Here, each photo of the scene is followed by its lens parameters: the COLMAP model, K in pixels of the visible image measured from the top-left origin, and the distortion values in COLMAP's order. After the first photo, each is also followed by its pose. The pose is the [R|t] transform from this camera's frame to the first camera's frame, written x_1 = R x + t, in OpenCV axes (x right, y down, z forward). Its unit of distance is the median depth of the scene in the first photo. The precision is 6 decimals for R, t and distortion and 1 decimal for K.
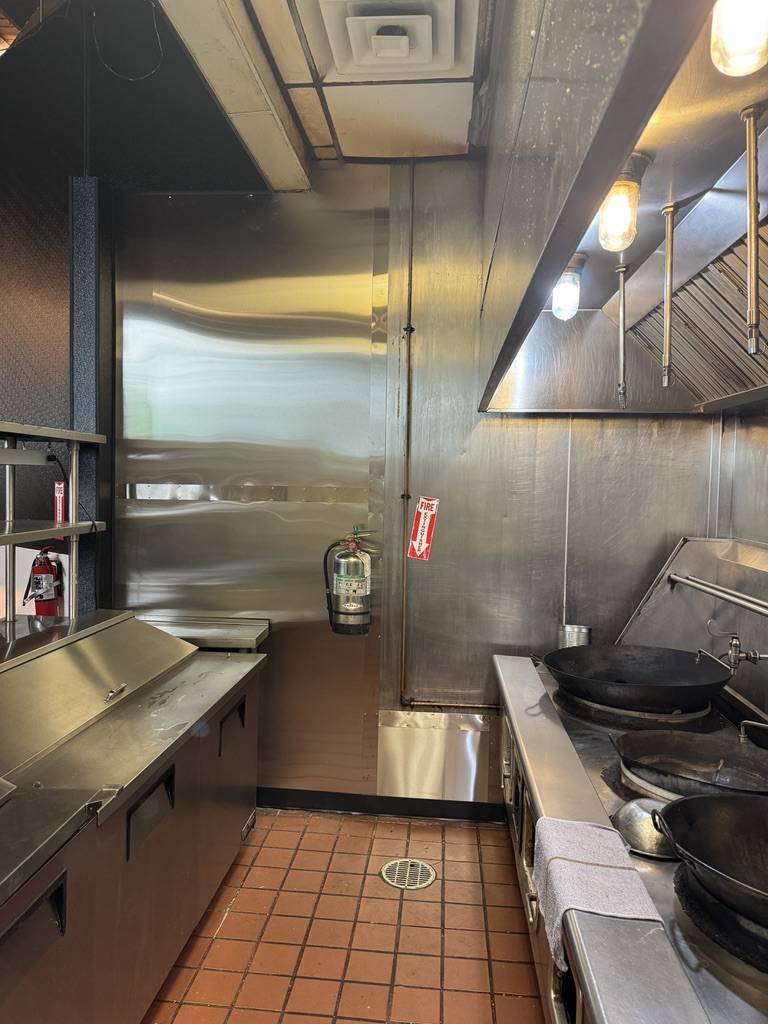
lens RADIAL K [[715.5, 0, 384.6], [0, 715.5, 511.8], [0, 0, 1]] dist [-0.023106, 0.002769]
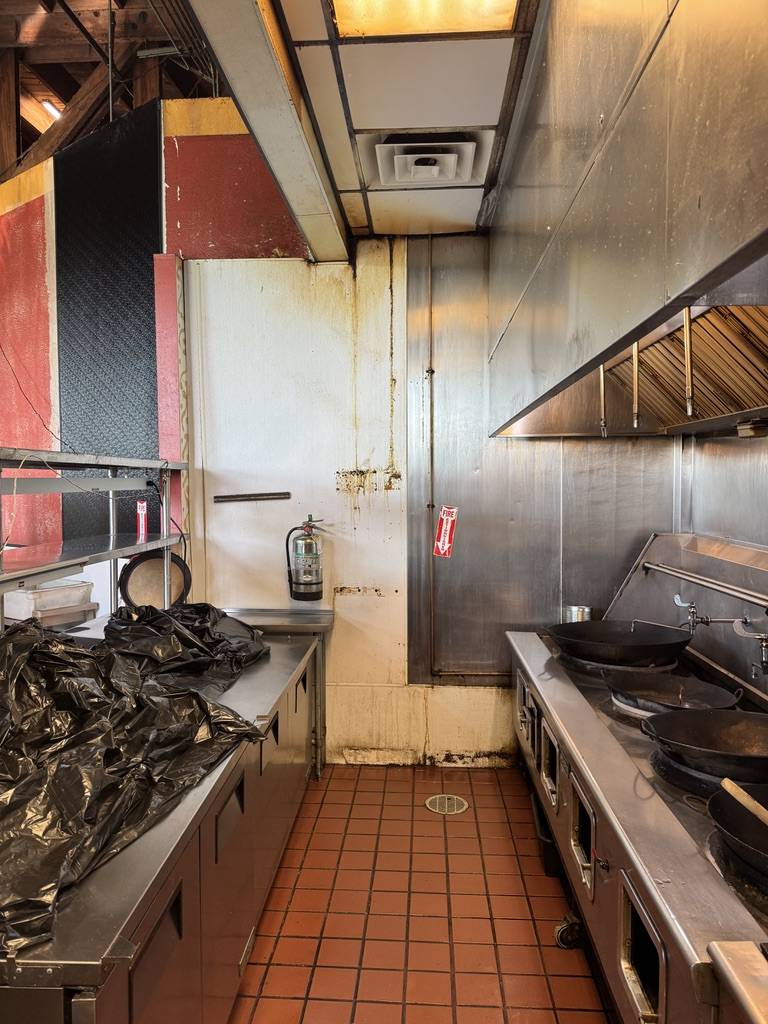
lens RADIAL K [[715.5, 0, 382.1], [0, 715.5, 510.4], [0, 0, 1]] dist [-0.023106, 0.002769]
pose [[0.999313, -0.026961, 0.025439, -0.092964], [0.027077, 0.999624, -0.004230, -0.012030], [-0.025315, 0.004916, 0.999667, -0.250717]]
